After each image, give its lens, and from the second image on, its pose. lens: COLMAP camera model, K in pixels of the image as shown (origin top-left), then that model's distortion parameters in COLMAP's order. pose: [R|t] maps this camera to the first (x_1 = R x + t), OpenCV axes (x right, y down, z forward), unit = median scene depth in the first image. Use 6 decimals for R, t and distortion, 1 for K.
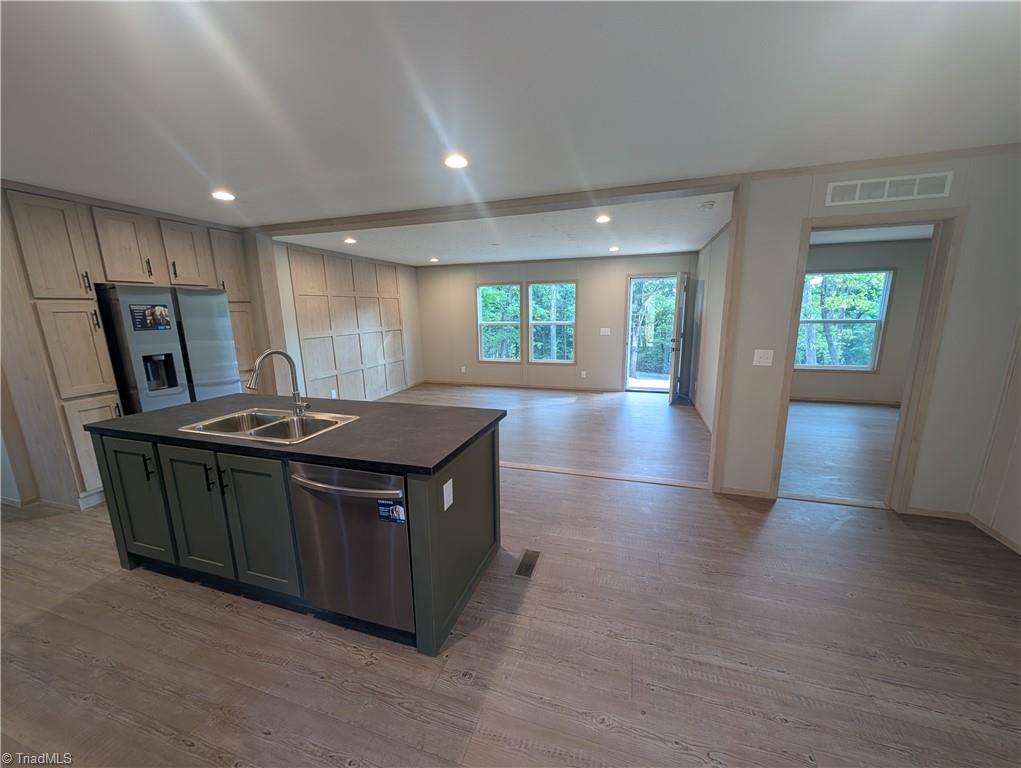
lens RADIAL K [[385.5, 0, 515.5], [0, 385.5, 390.8], [0, 0, 1]] dist [-0.000715, 0.000395]
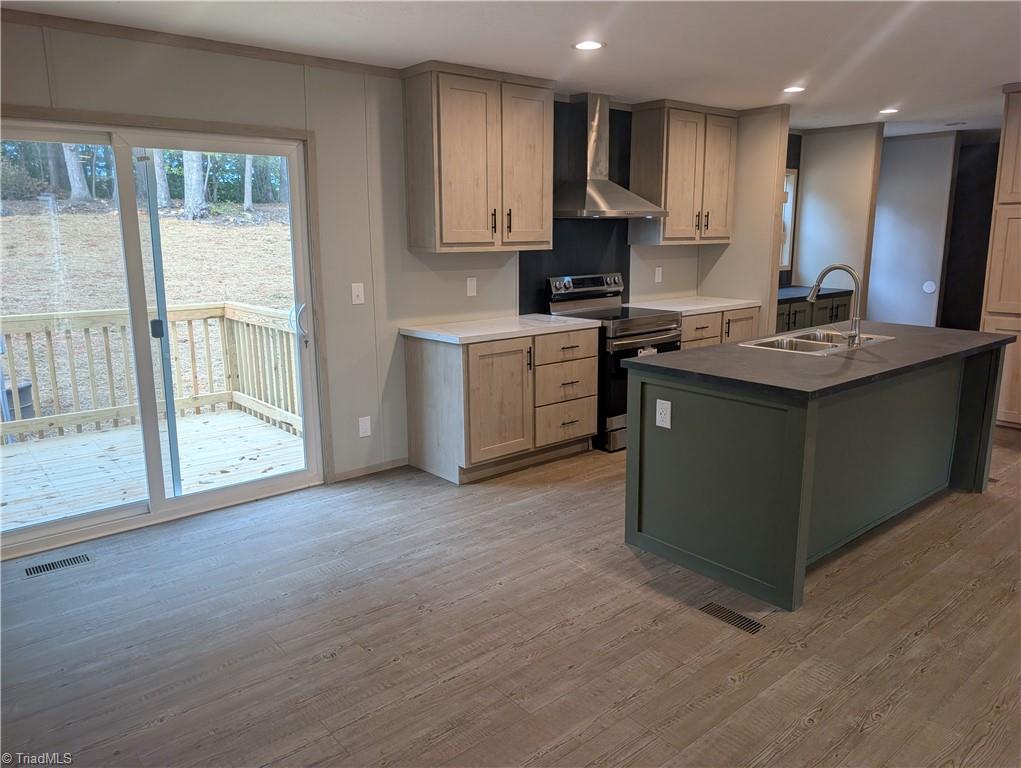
lens RADIAL K [[742.5, 0, 513.1], [0, 742.5, 383.7], [0, 0, 1]] dist [0.022580, 0.003601]
pose [[-0.534945, 0.196940, -0.821614, 0.775667], [-0.154202, 0.933362, 0.324125, -0.176379], [0.830696, 0.300084, -0.468928, 0.764686]]
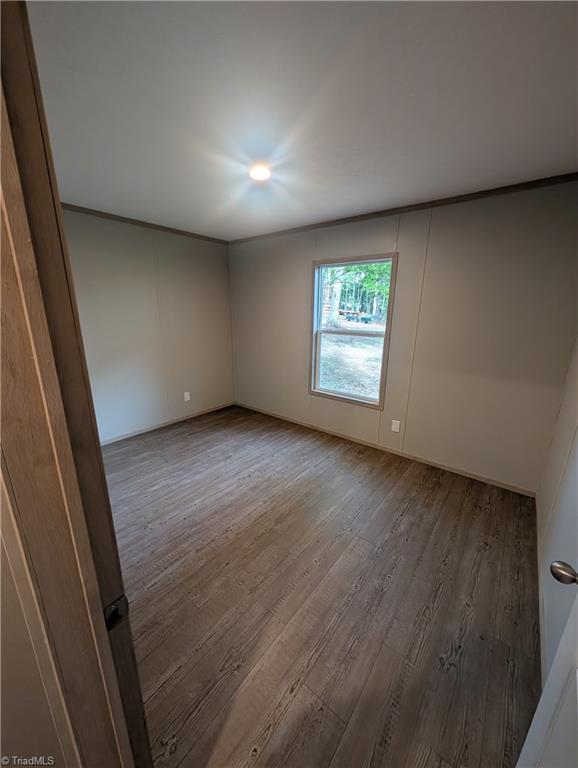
lens RADIAL K [[290.0, 0, 287.8], [0, 290.0, 385.6], [0, 0, 1]] dist [-0.000715, 0.000395]
pose [[-0.366742, 0.253053, -0.895245, 0.532162], [-0.189198, 0.921899, 0.338093, -0.163816], [0.910881, 0.293372, -0.290222, 0.702591]]
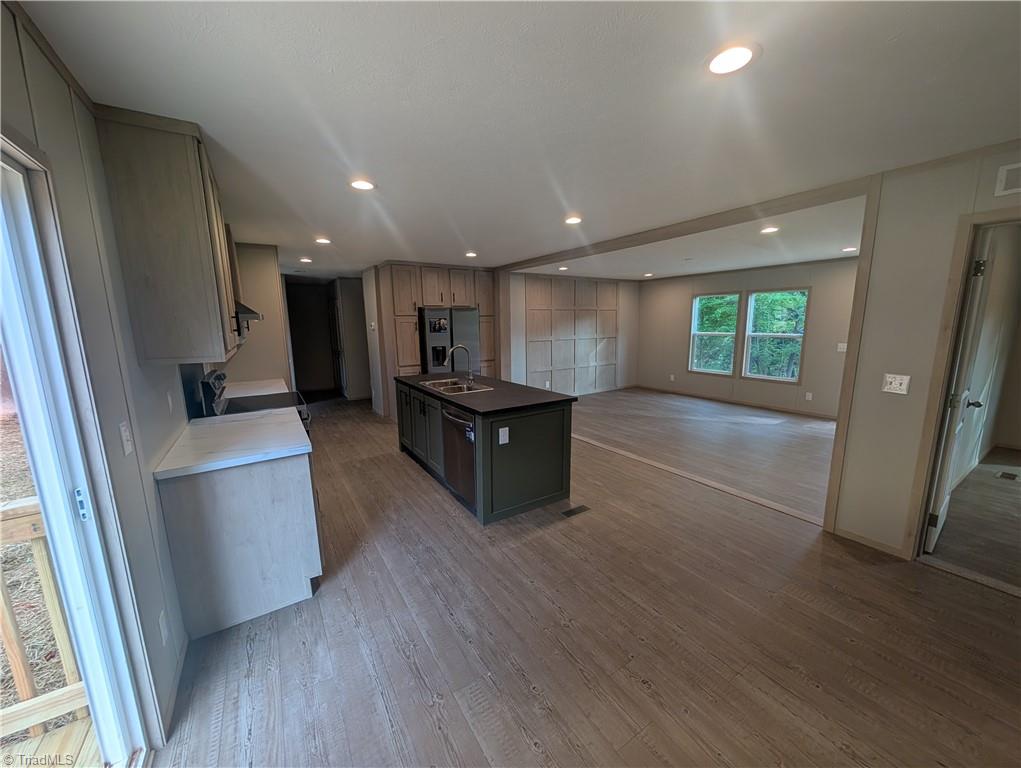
lens RADIAL K [[385.5, 0, 514.3], [0, 385.5, 389.2], [0, 0, 1]] dist [-0.000715, 0.000395]
pose [[0.774114, 0.116598, -0.622215, 0.432293], [-0.130614, 0.991161, 0.023235, 0.012807], [0.619425, 0.063283, 0.782501, -0.144124]]
